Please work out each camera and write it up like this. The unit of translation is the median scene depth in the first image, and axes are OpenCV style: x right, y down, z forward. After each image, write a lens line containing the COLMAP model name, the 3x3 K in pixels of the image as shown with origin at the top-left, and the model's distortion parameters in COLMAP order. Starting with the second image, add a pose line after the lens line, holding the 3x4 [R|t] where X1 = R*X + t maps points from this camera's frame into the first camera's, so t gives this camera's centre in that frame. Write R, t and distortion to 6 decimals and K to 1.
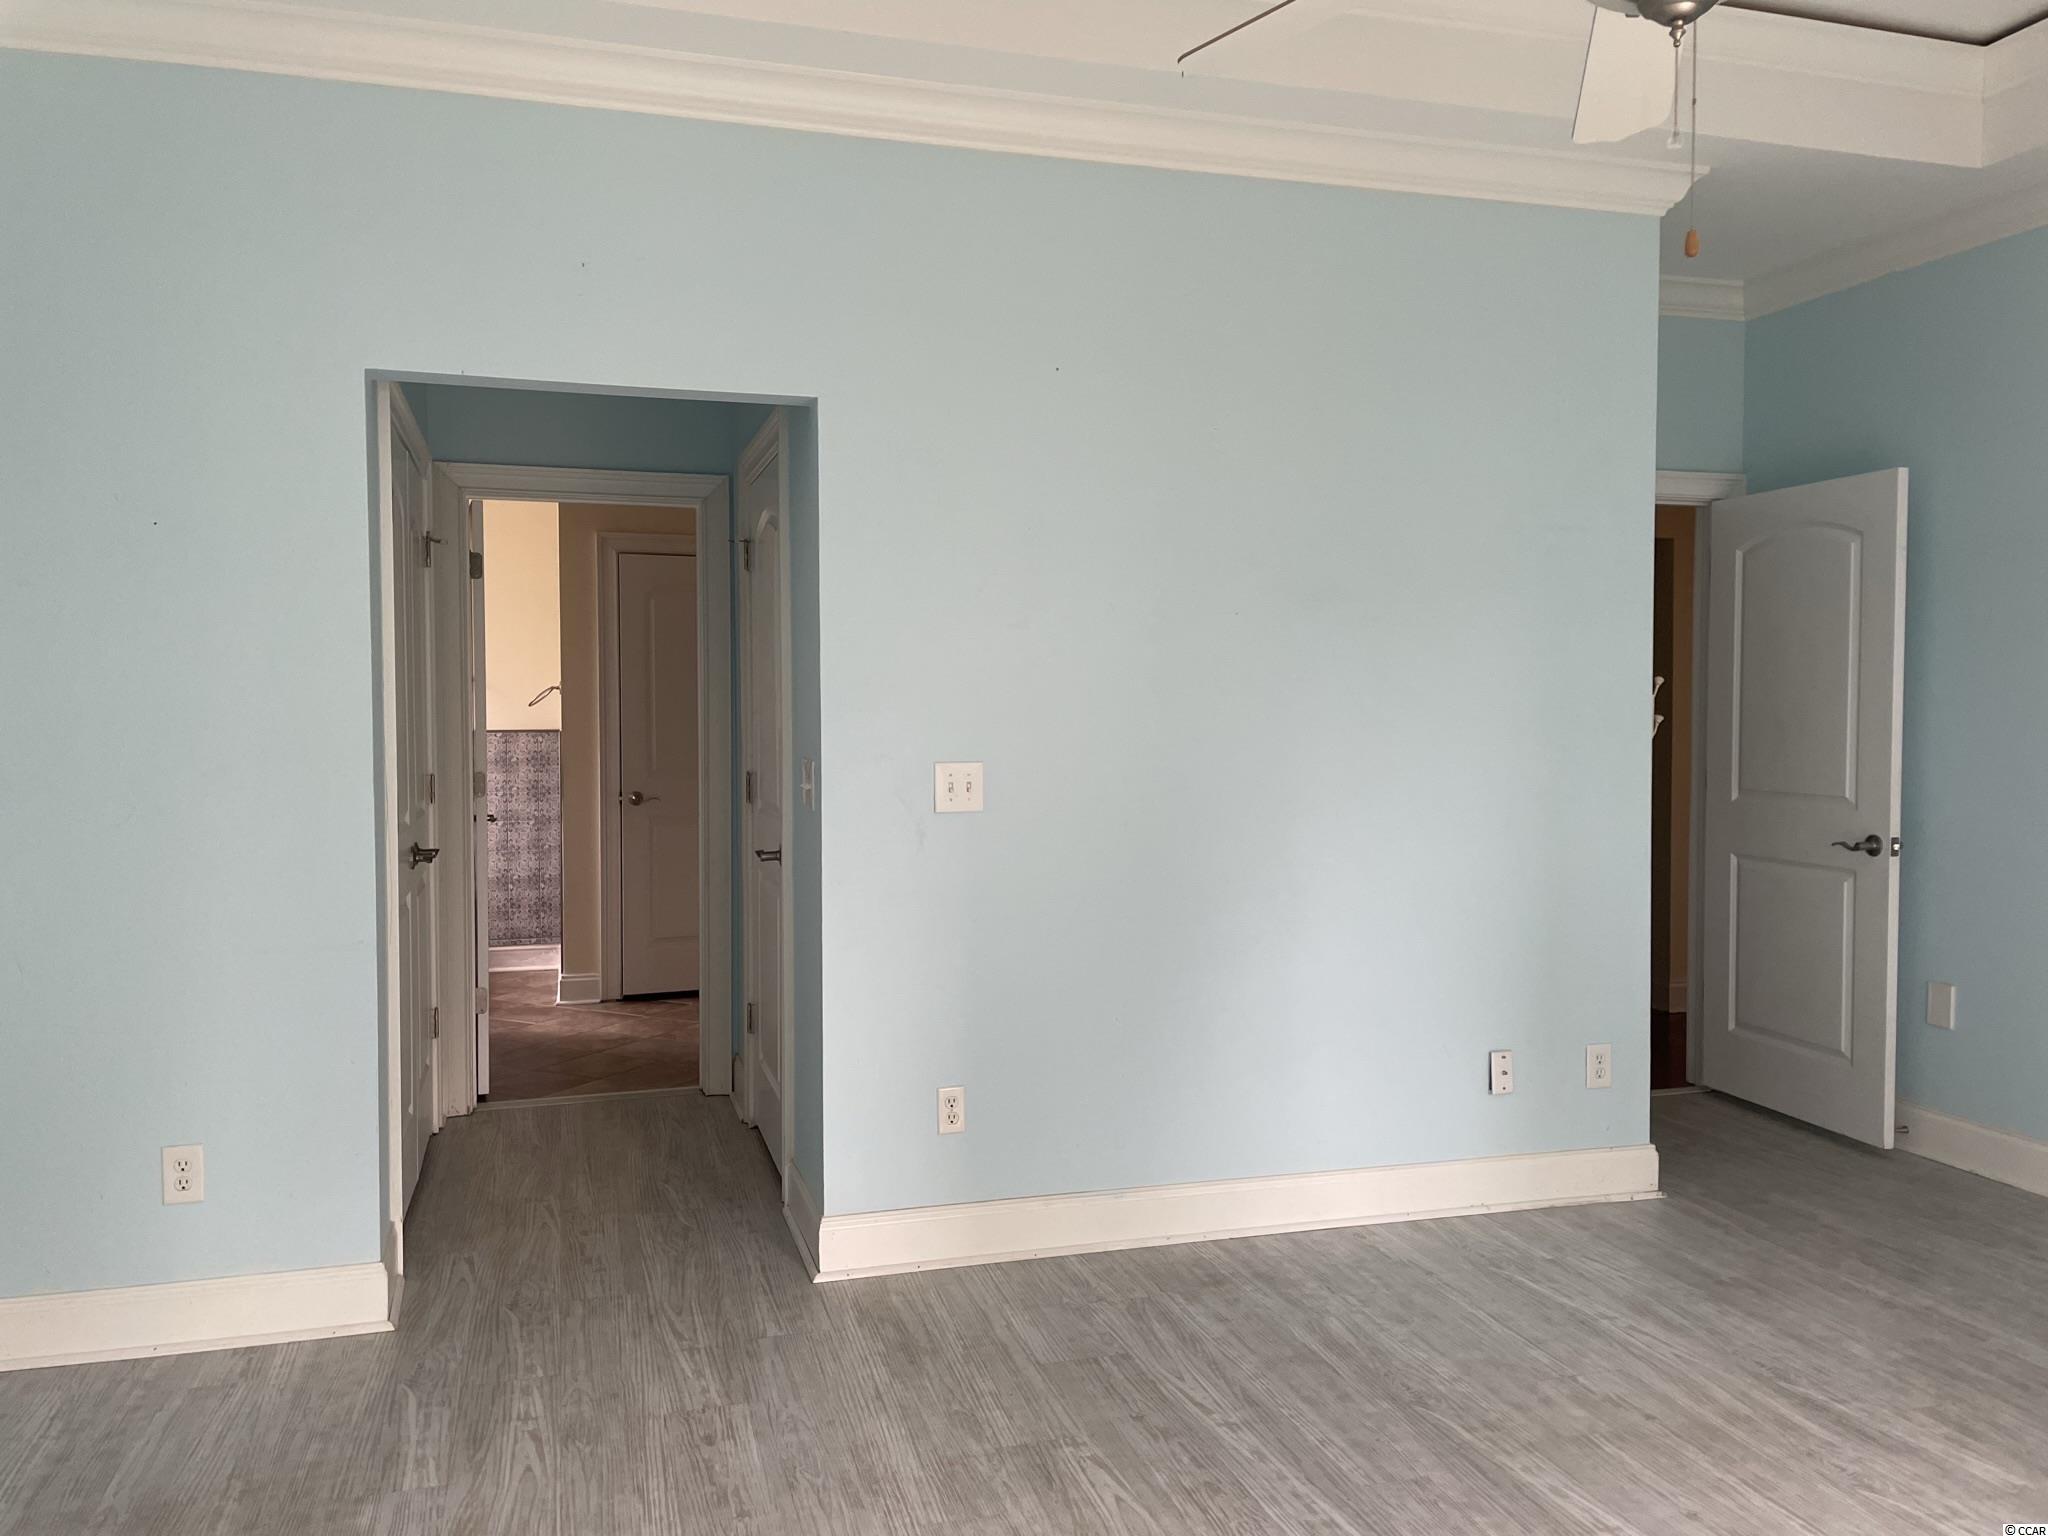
lens RADIAL K [[1540.1, 0, 1037.1], [0, 1540.1, 765.0], [0, 0, 1]] dist [0.068450, -0.085159]
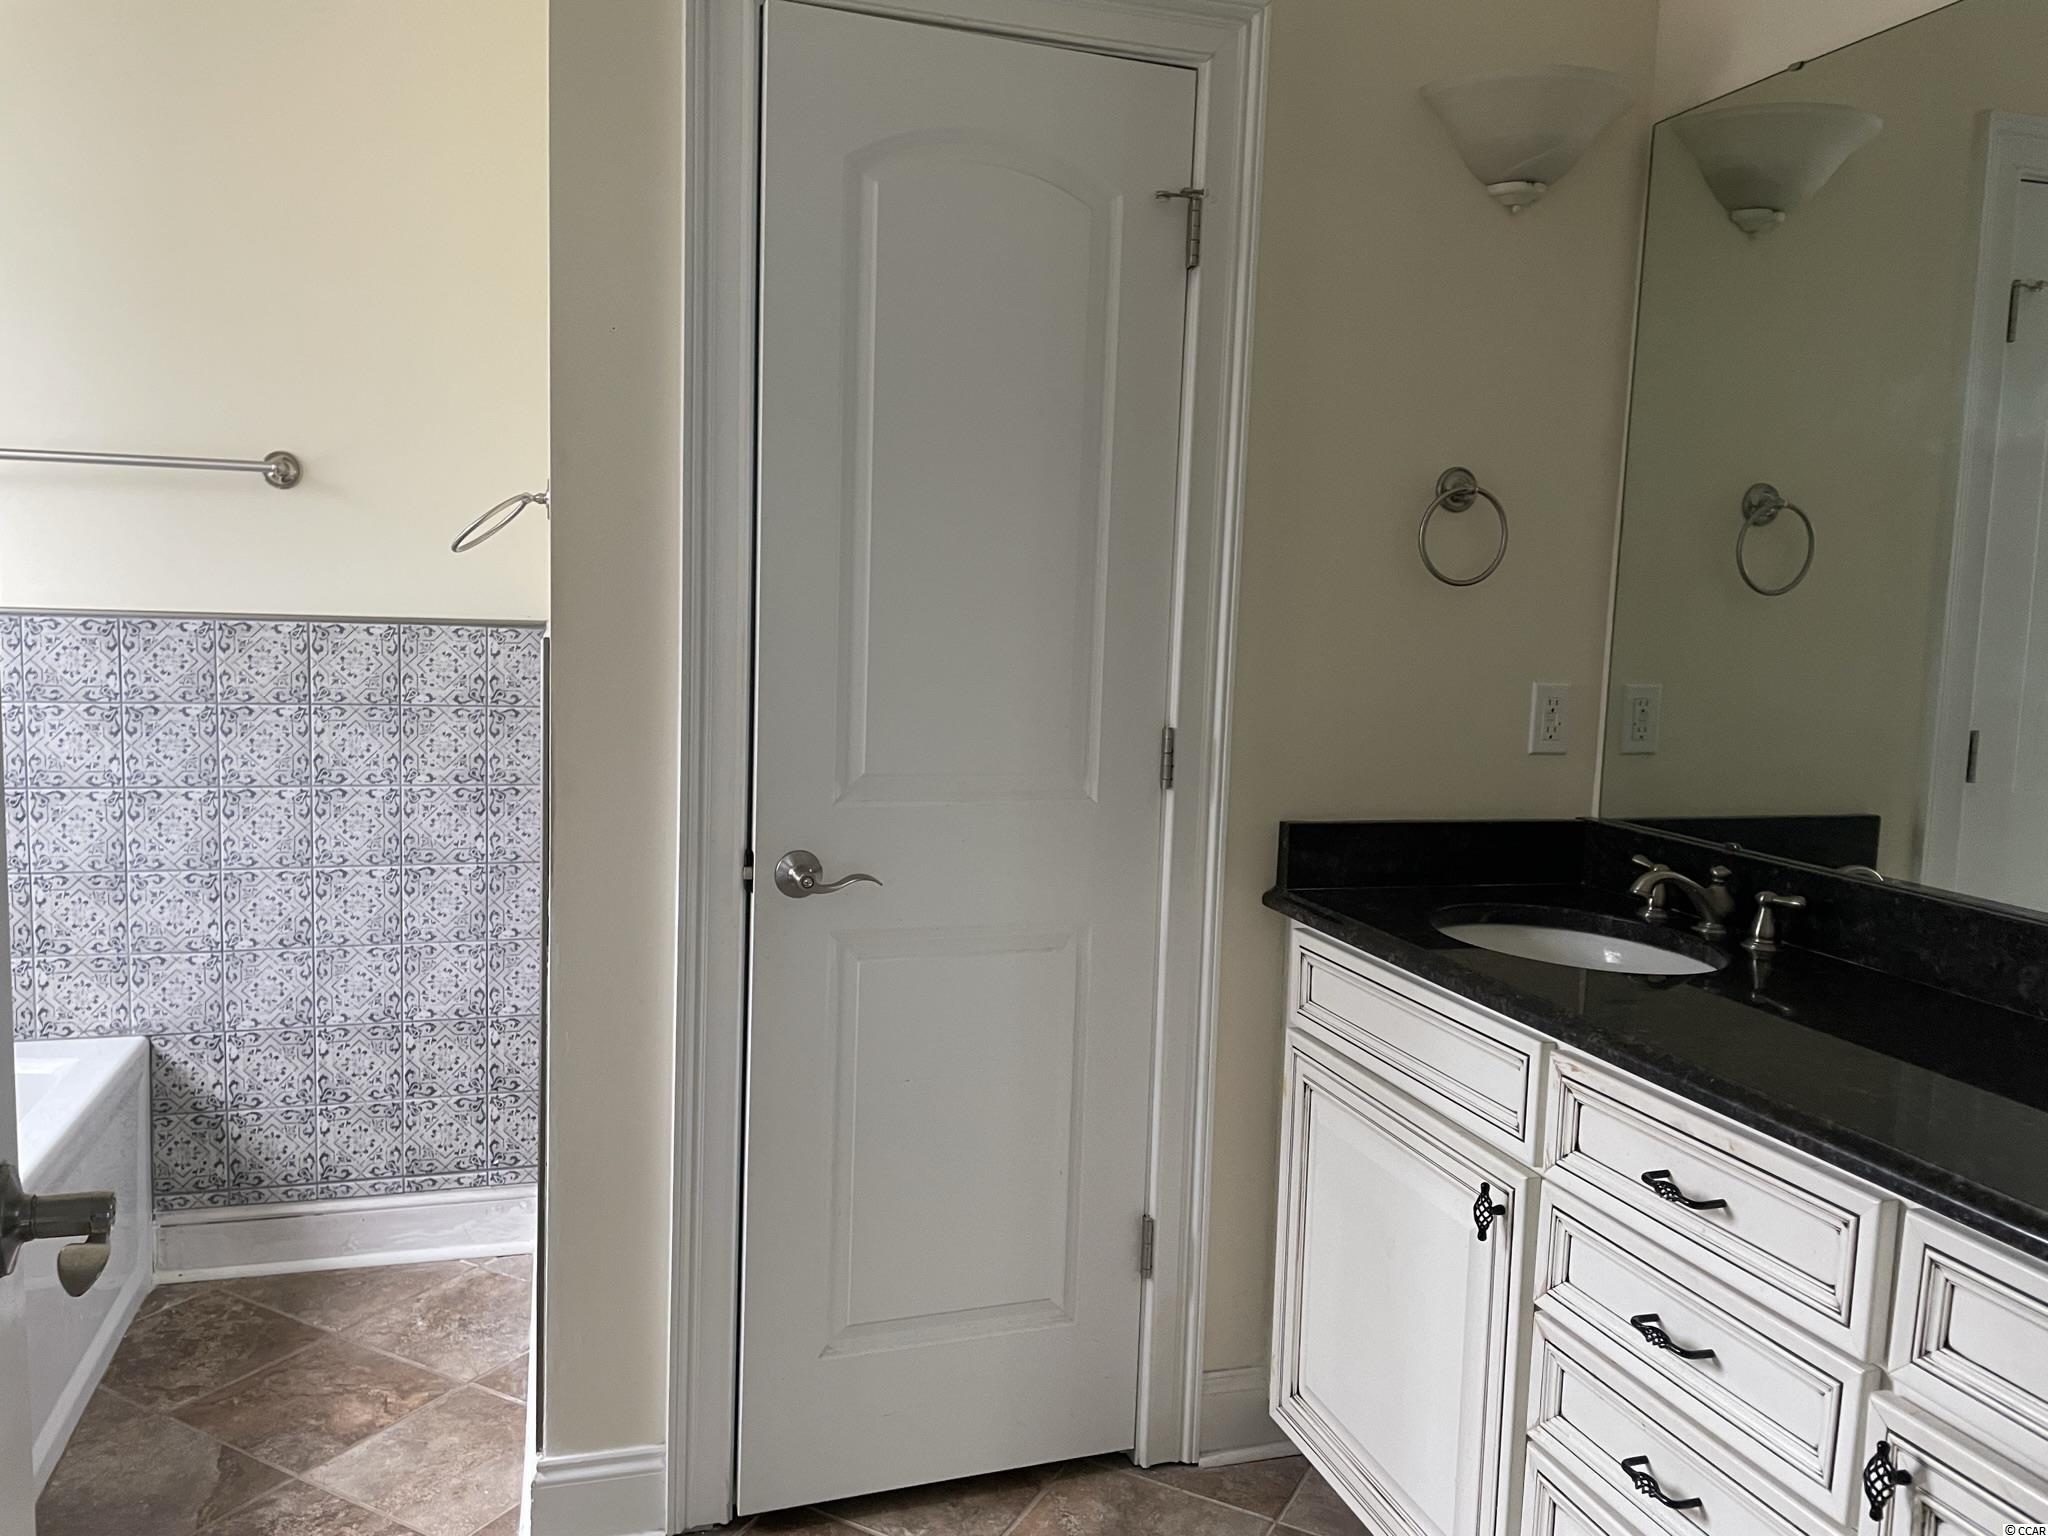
lens RADIAL K [[1540.1, 0, 1007.7], [0, 1540.1, 779.3], [0, 0, 1]] dist [0.068450, -0.085159]
pose [[0.999239, 0.037836, -0.009470, -0.194020], [-0.036981, 0.996247, 0.078255, -0.018420], [0.012396, -0.077845, 0.996888, 0.632884]]
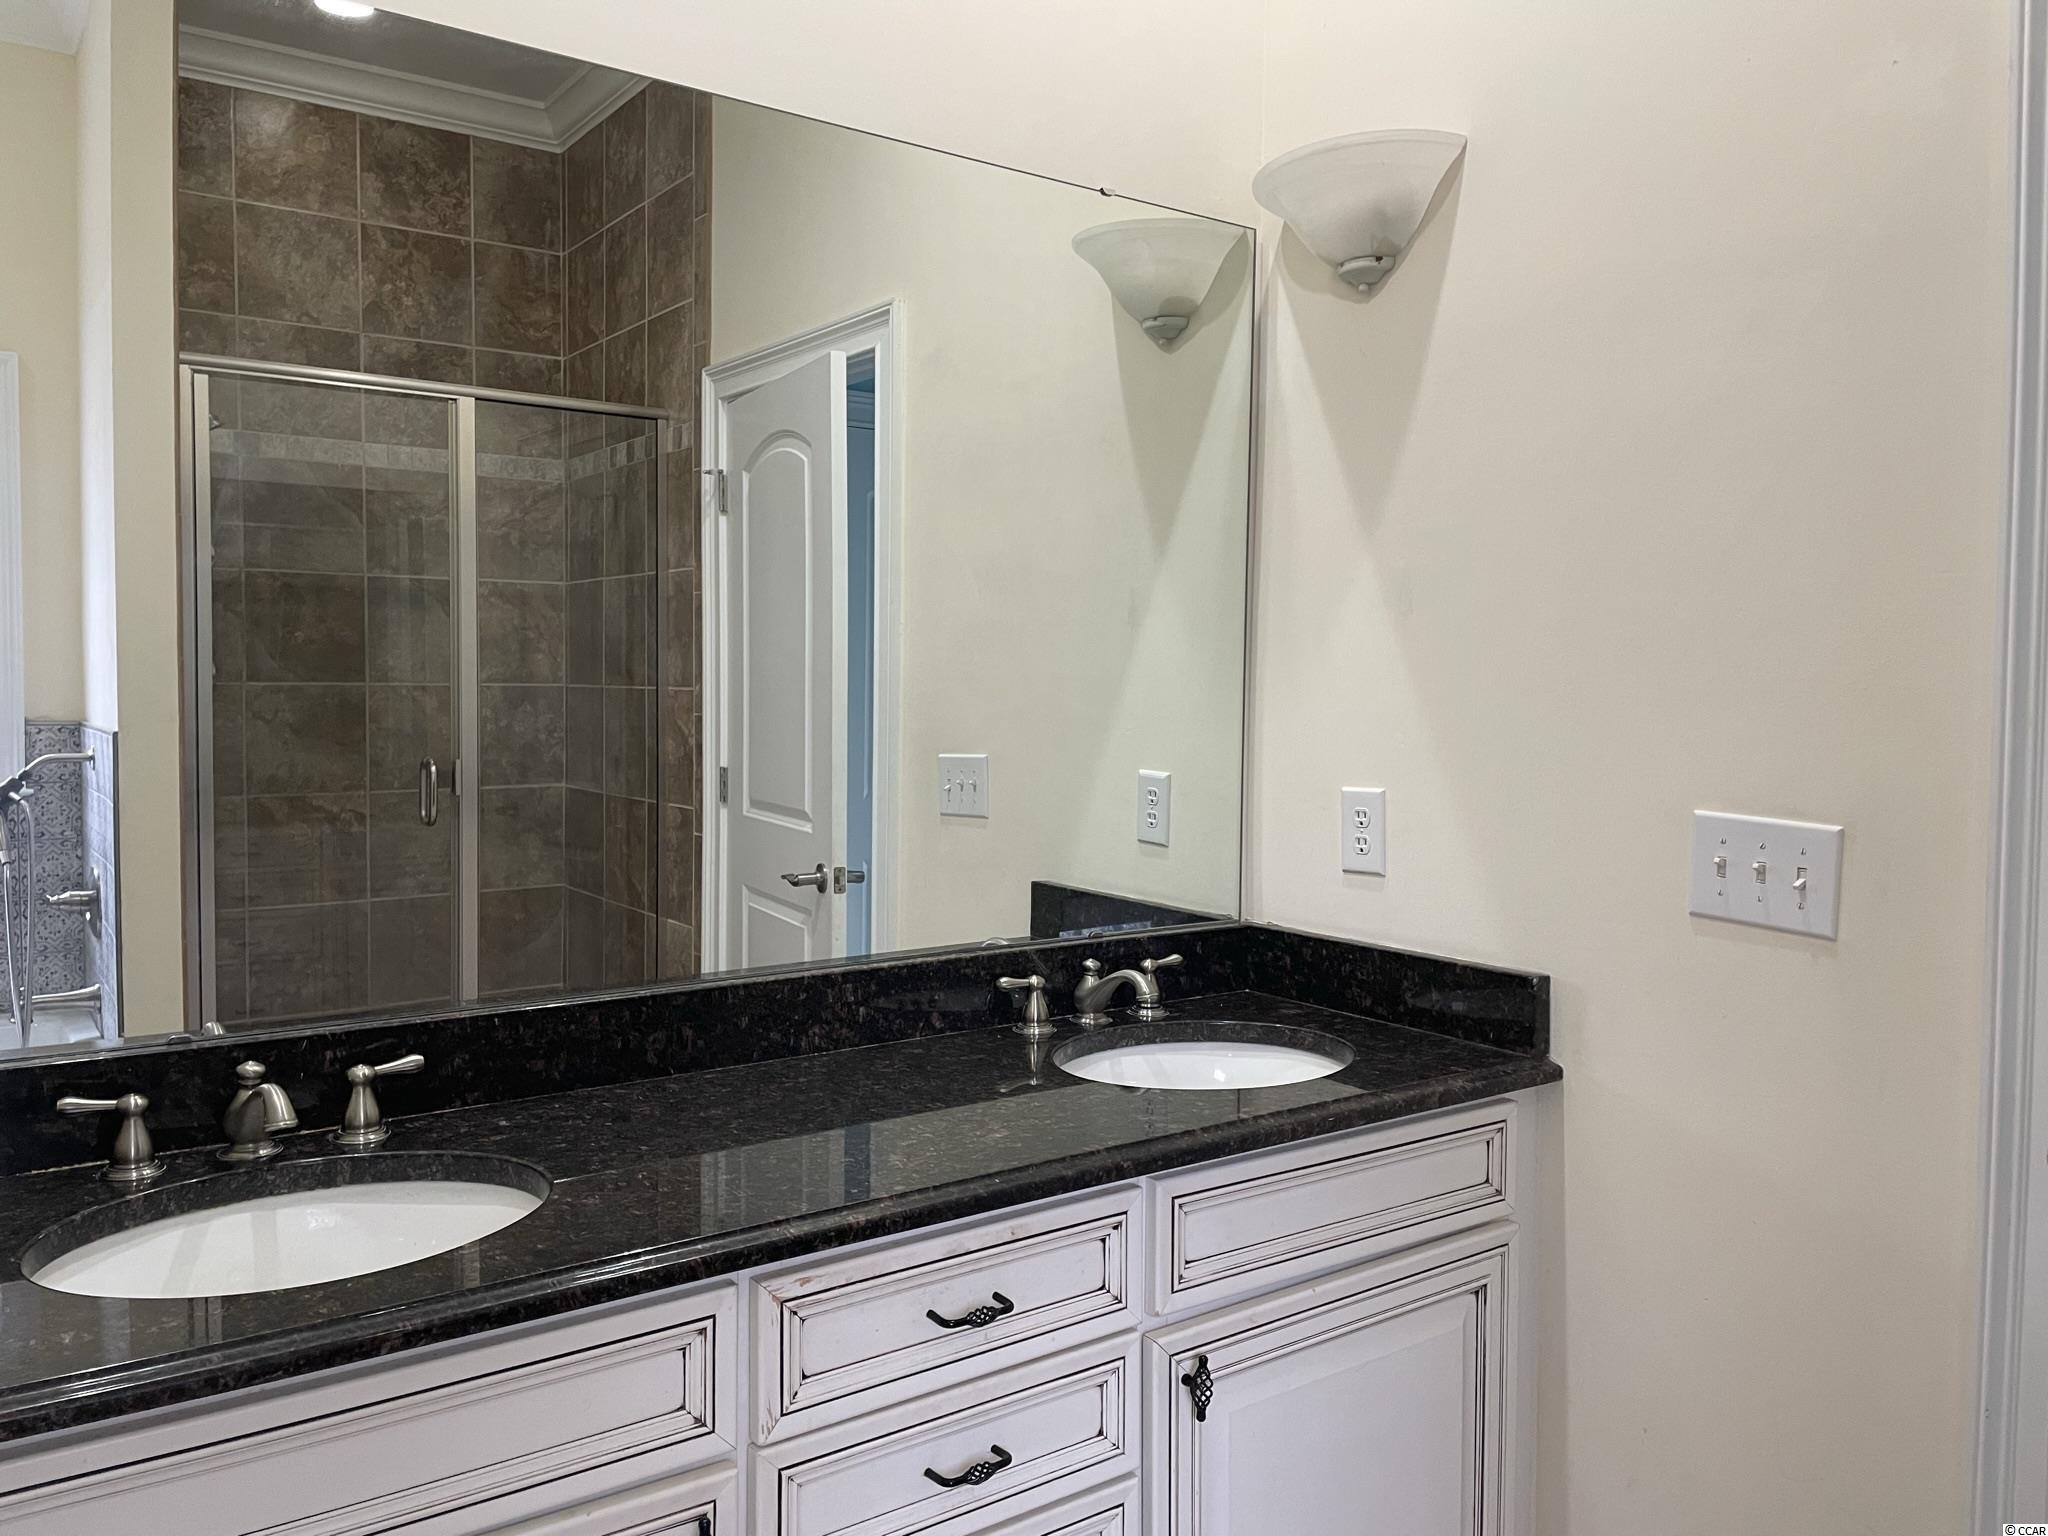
lens RADIAL K [[1540.1, 0, 1022.0], [0, 1540.1, 759.8], [0, 0, 1]] dist [0.068450, -0.085159]
pose [[-0.313017, -0.045932, 0.948636, -0.399589], [0.030202, 0.997843, 0.058280, -0.050930], [-0.949267, 0.046893, -0.310955, 1.156214]]
